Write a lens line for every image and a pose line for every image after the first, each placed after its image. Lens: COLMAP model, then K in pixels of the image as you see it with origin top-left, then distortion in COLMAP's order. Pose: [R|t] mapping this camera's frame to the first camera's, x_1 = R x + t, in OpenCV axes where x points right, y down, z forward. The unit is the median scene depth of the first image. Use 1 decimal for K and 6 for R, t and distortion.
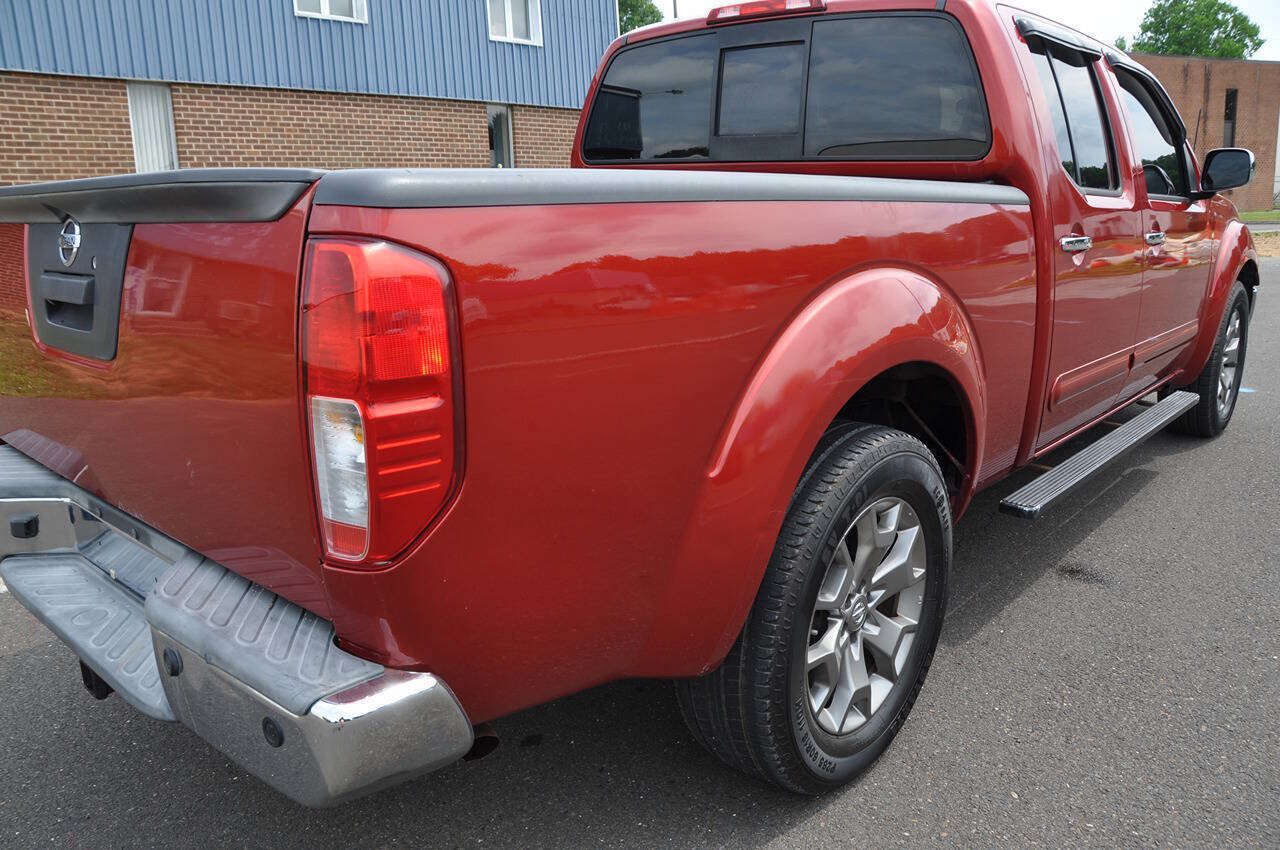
lens RADIAL K [[1006.5, 0, 623.8], [0, 1006.5, 442.5], [0, 0, 1]] dist [-0.176402, 0.143761]
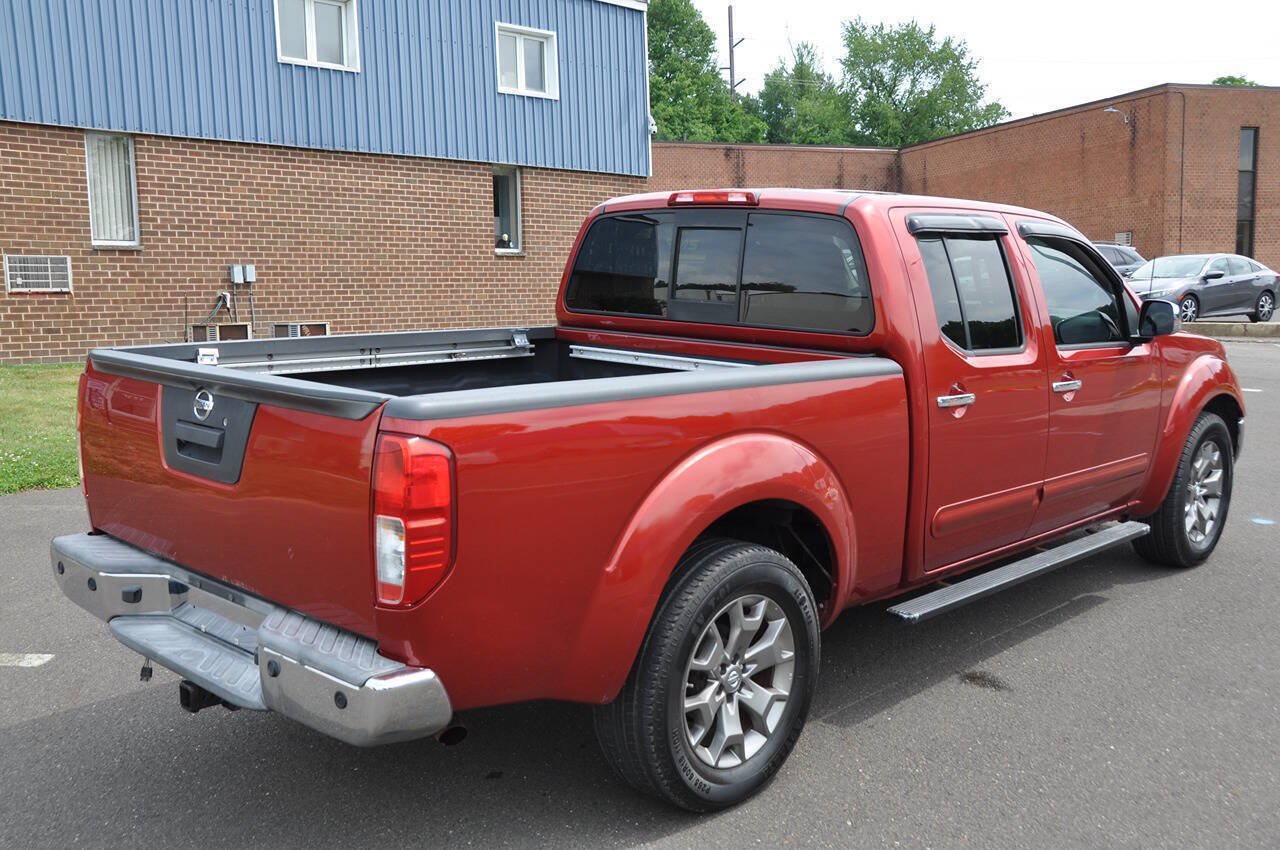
lens RADIAL K [[1267.4, 0, 623.8], [0, 1267.4, 432.3], [0, 0, 1]] dist [-0.084354, 0.250111]
pose [[0.999200, 0.030645, -0.025710, 0.050124], [-0.033100, 0.994314, -0.101214, 0.005748], [0.022462, 0.101984, 0.994532, -0.327679]]
